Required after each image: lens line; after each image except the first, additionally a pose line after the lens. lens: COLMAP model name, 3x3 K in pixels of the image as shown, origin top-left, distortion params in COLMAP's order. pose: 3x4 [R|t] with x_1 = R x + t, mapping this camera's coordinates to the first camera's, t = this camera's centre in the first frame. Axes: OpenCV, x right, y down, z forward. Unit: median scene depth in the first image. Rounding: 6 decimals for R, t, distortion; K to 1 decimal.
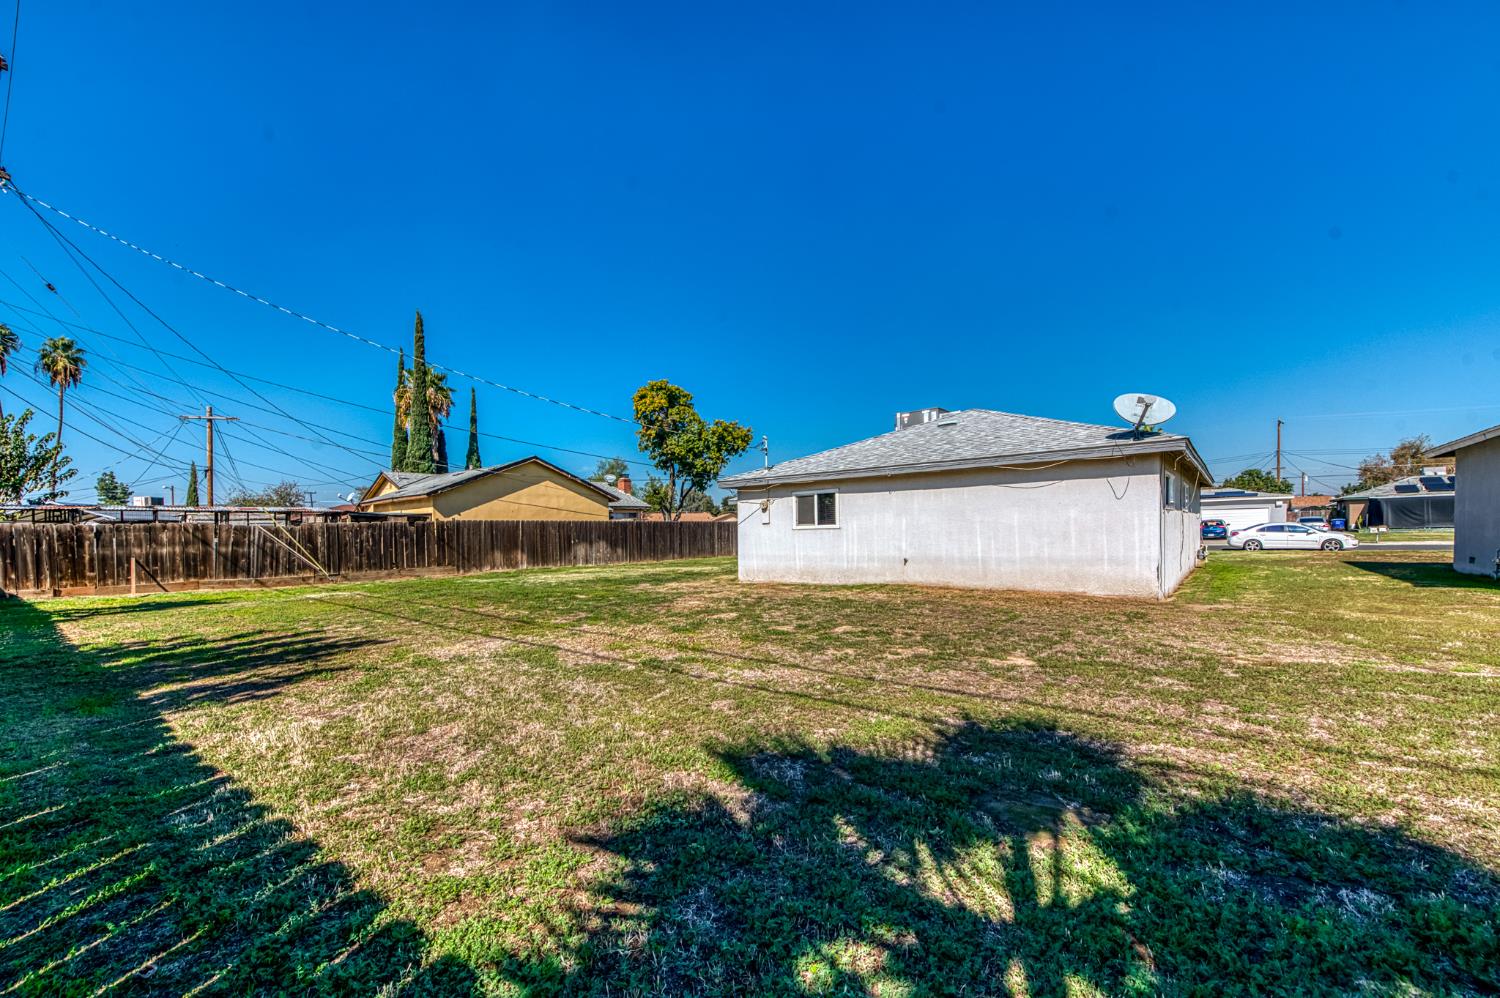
lens RADIAL K [[595.5, 0, 749.5], [0, 595.5, 503.8], [0, 0, 1]] dist [0.002581, -0.000896]
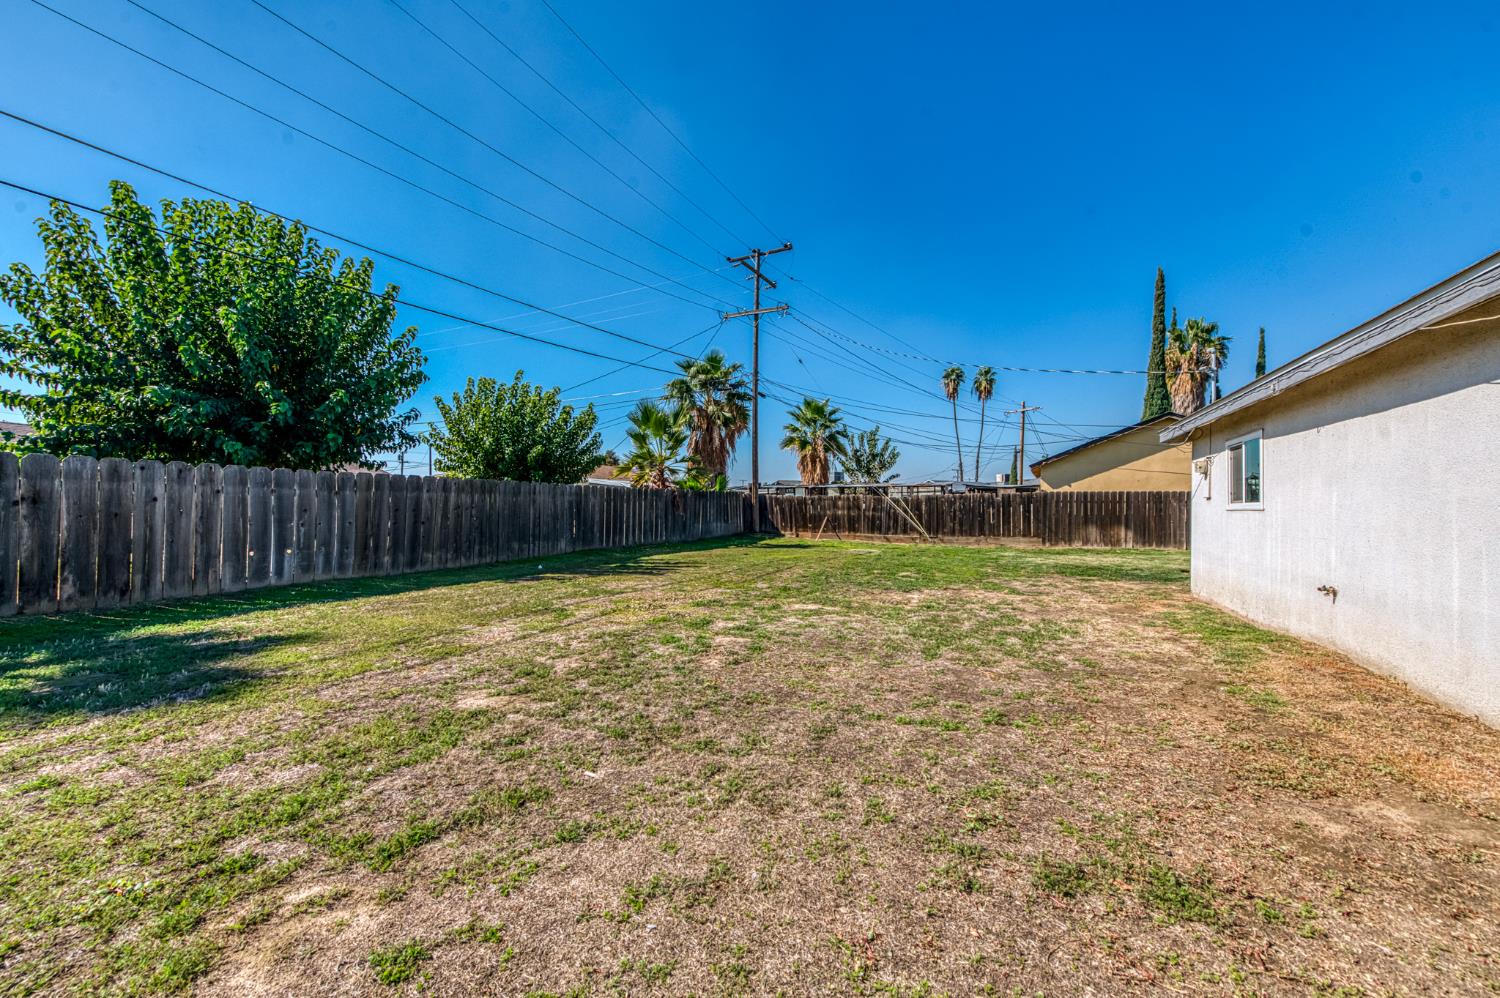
lens RADIAL K [[595.5, 0, 794.3], [0, 595.5, 501.0], [0, 0, 1]] dist [0.002581, -0.000896]
pose [[0.294714, 0.011923, -0.955511, 0.369464], [0.032031, 0.999237, 0.022348, 0.009005], [0.955049, -0.037193, 0.294107, 0.370102]]
